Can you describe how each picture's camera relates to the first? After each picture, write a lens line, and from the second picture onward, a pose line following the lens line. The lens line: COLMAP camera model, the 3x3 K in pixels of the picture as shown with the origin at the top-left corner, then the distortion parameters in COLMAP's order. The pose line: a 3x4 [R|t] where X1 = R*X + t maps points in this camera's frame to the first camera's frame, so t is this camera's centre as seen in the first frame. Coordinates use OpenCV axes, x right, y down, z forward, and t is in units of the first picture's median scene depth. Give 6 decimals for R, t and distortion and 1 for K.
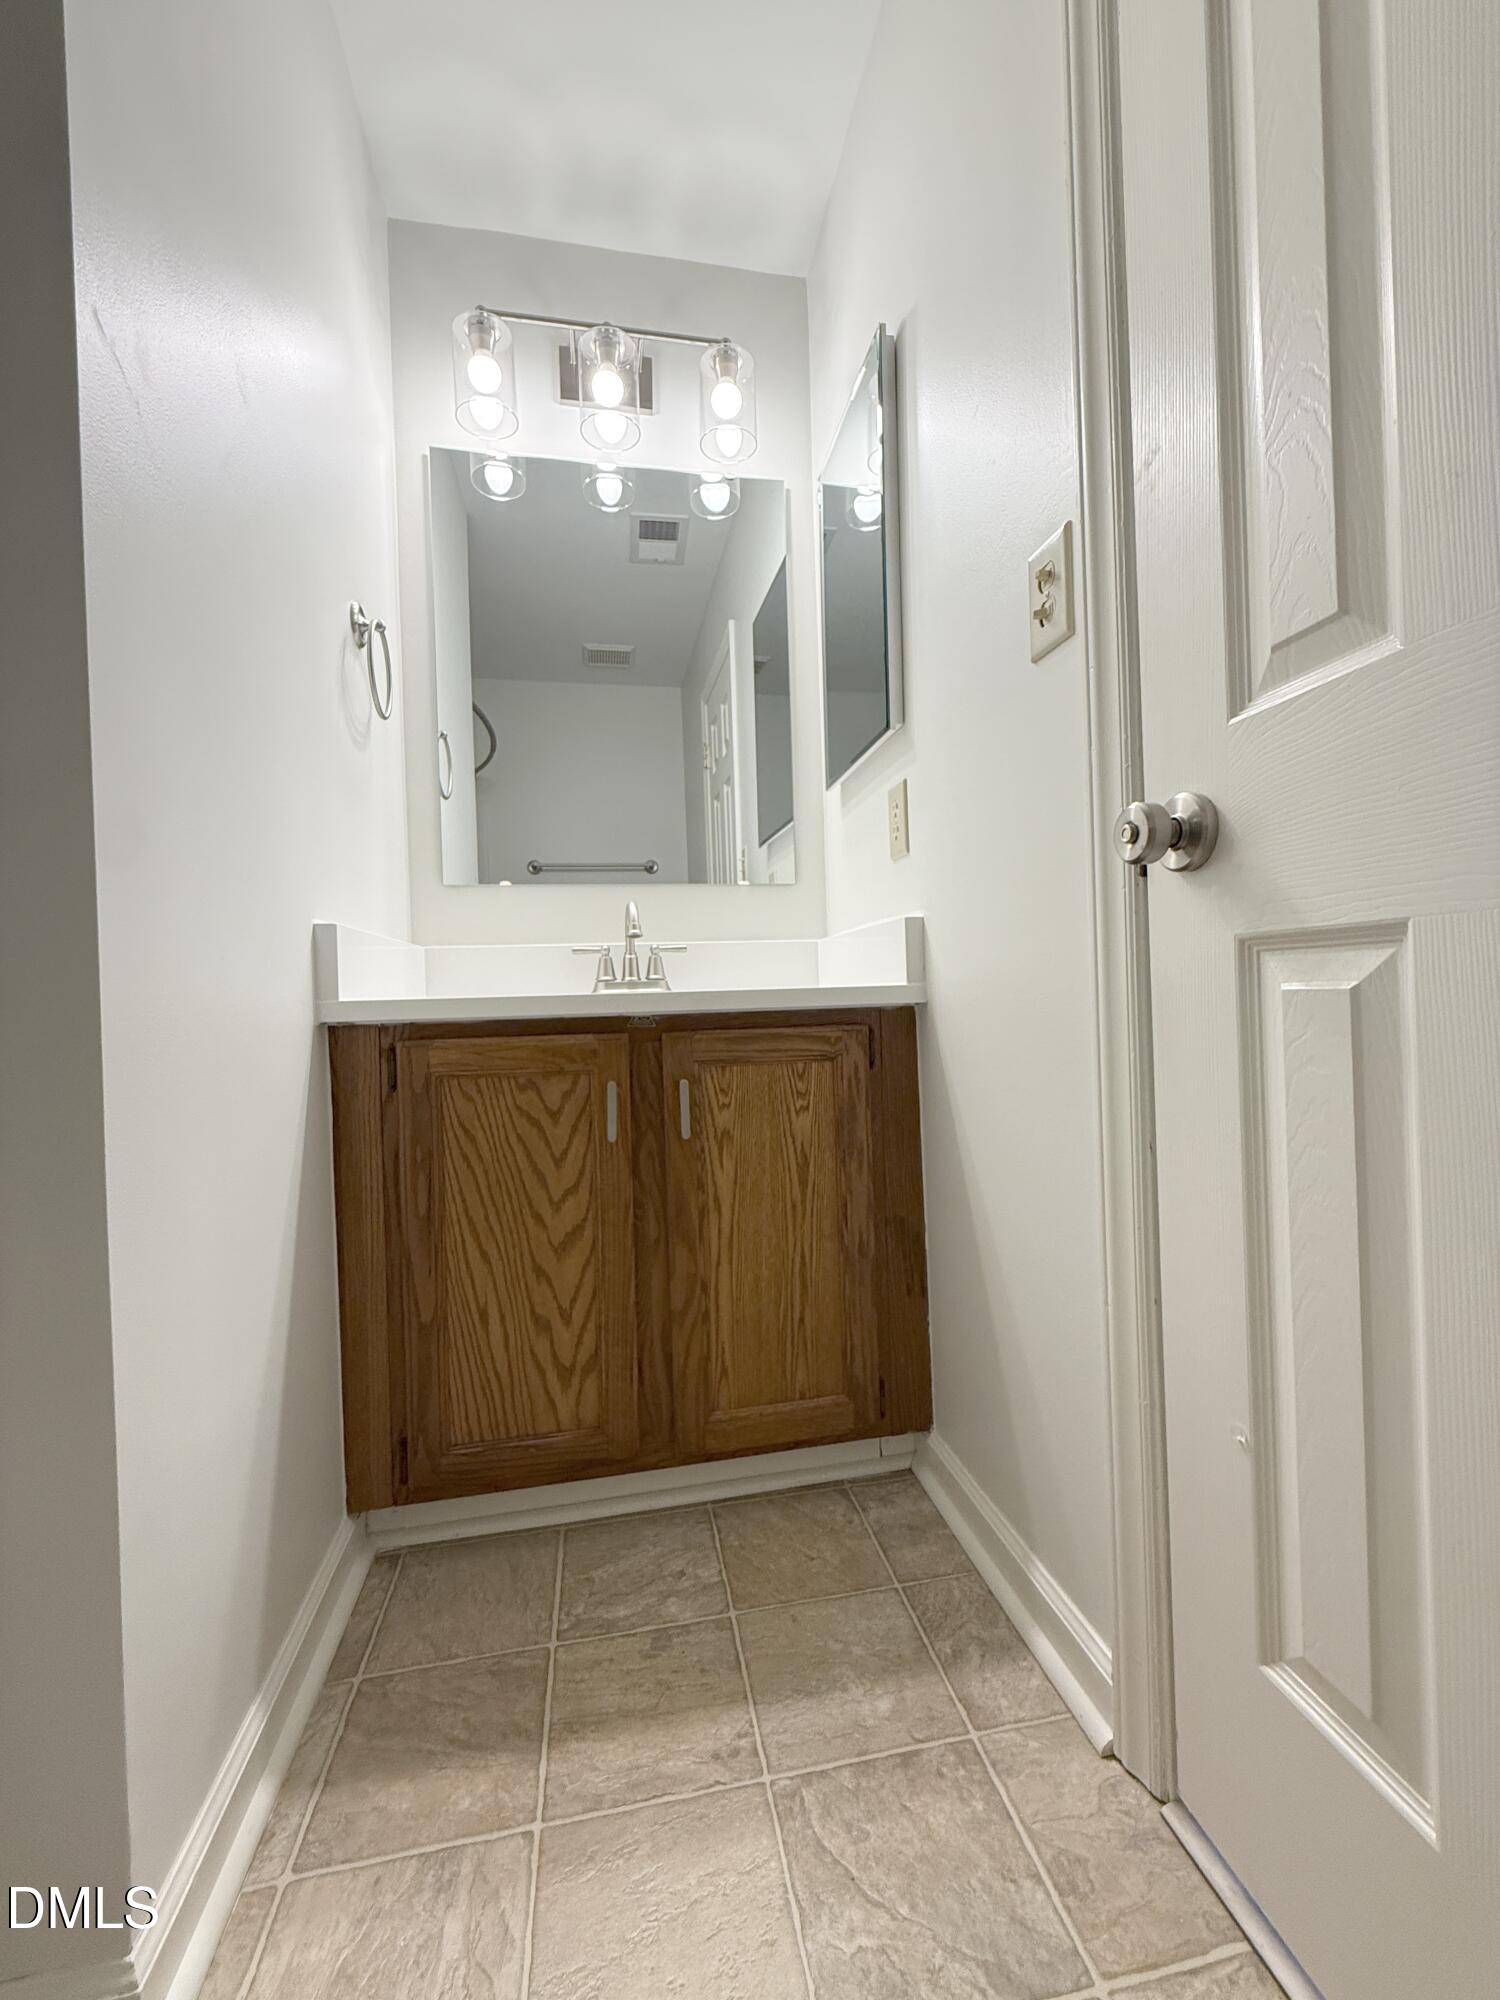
lens RADIAL K [[795.3, 0, 745.0], [0, 795.3, 992.7], [0, 0, 1]] dist [0.000900, -0.000097]
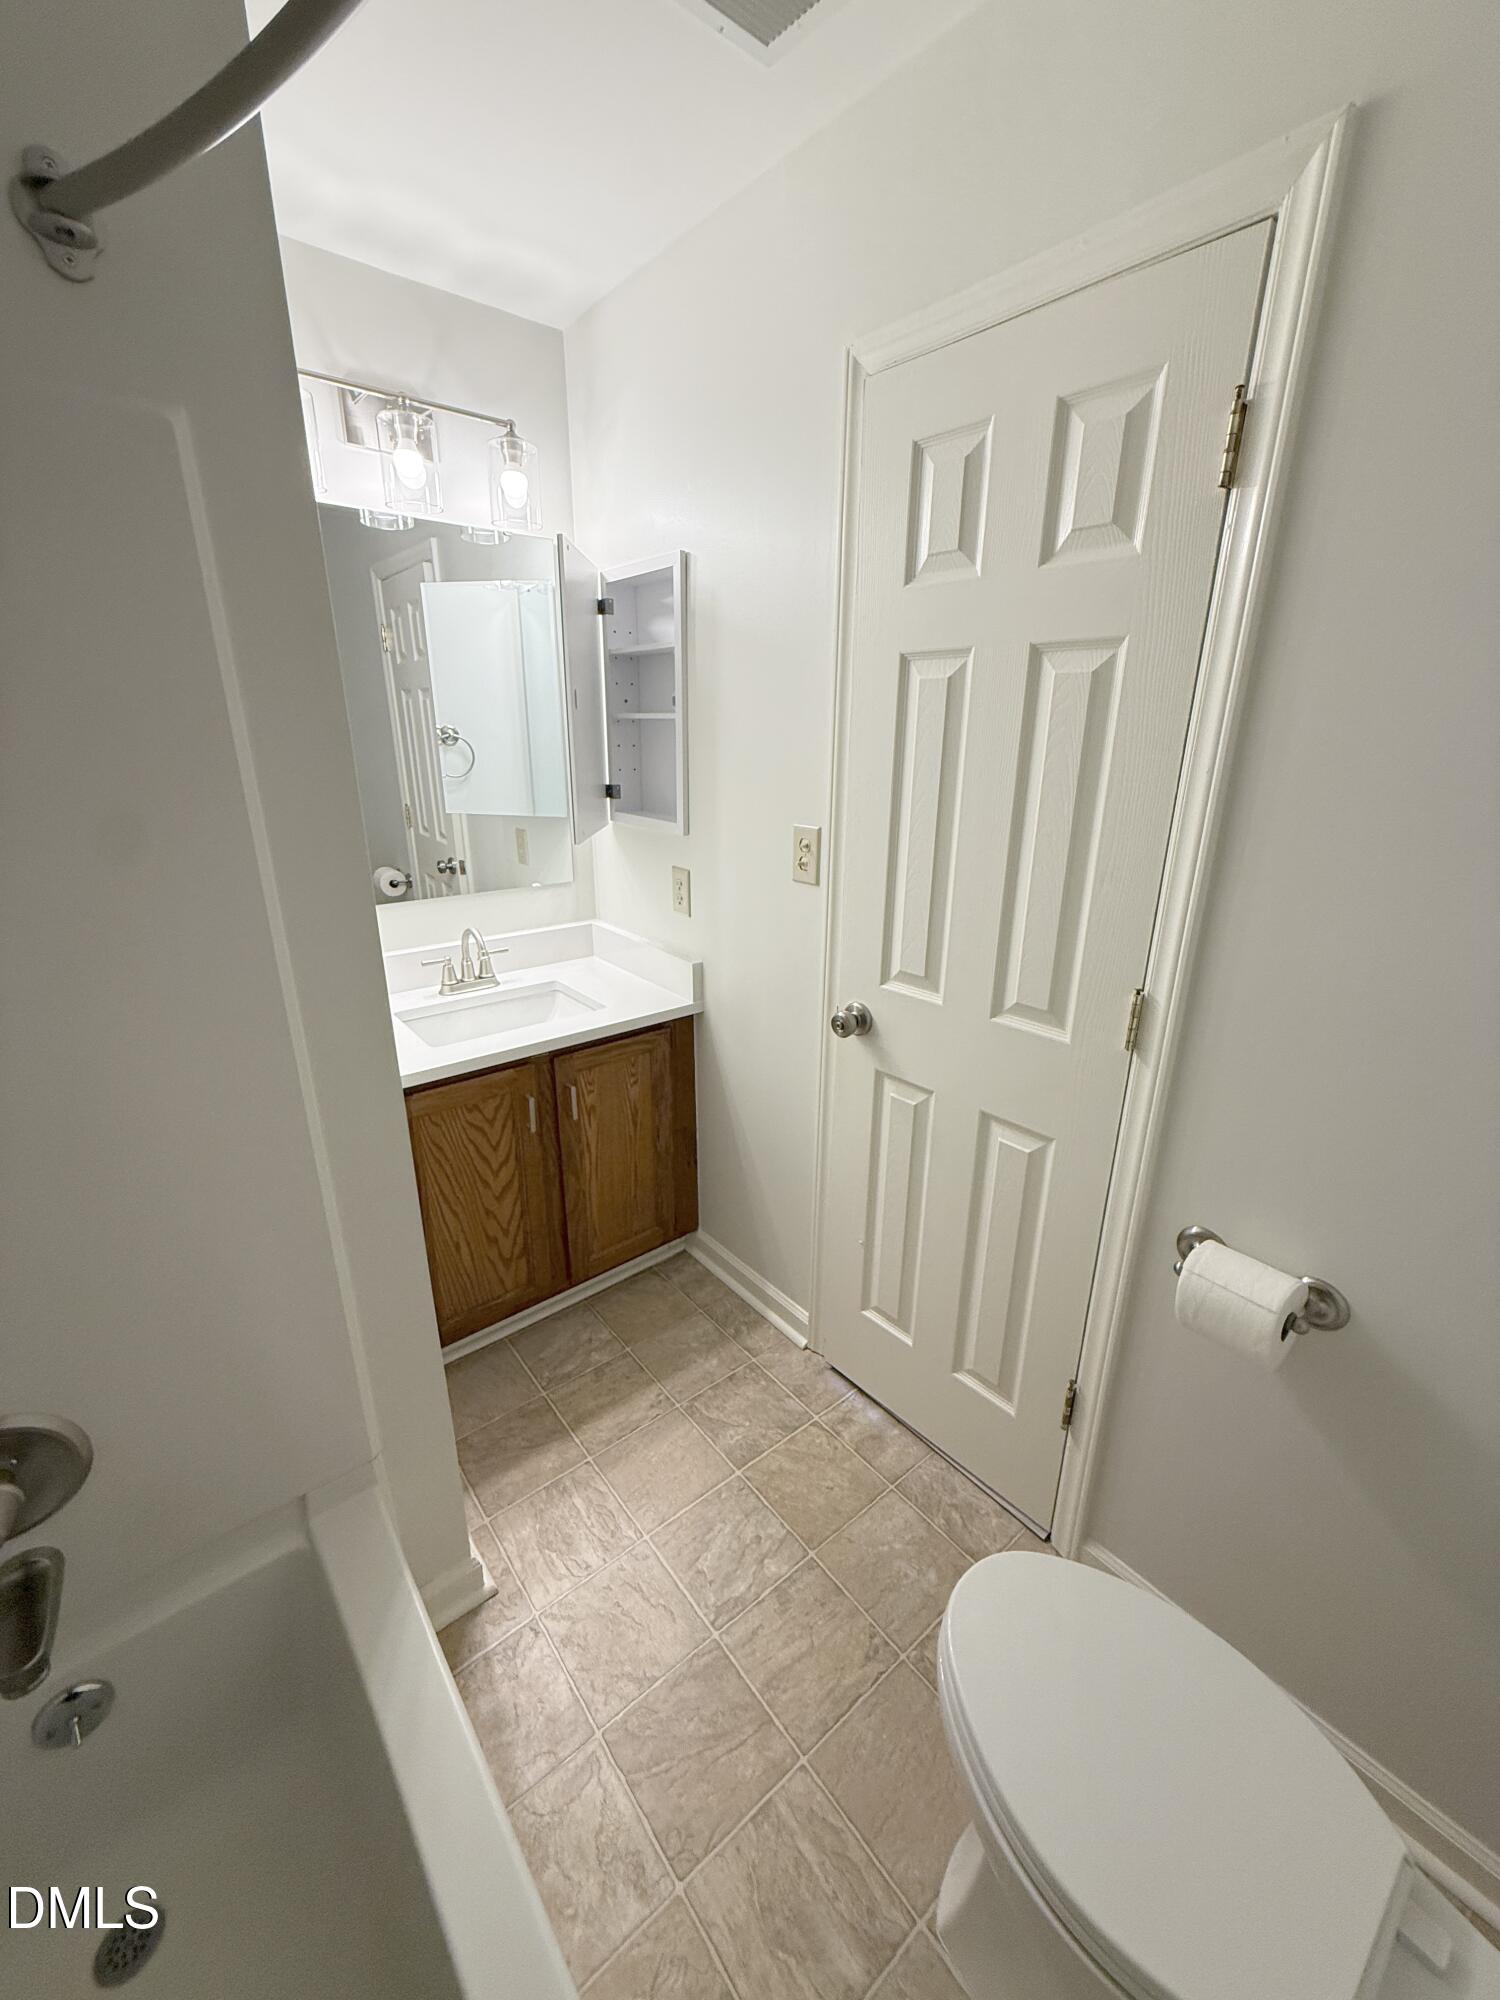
lens RADIAL K [[764.4, 0, 741.4], [0, 764.4, 1006.6], [0, 0, 1]] dist [0.000689, 0.000025]
pose [[0.884844, -0.121156, 0.449858, -0.448845], [-0.024445, 0.952190, 0.304527, -0.520072], [-0.465245, -0.280456, 0.839578, -0.404460]]
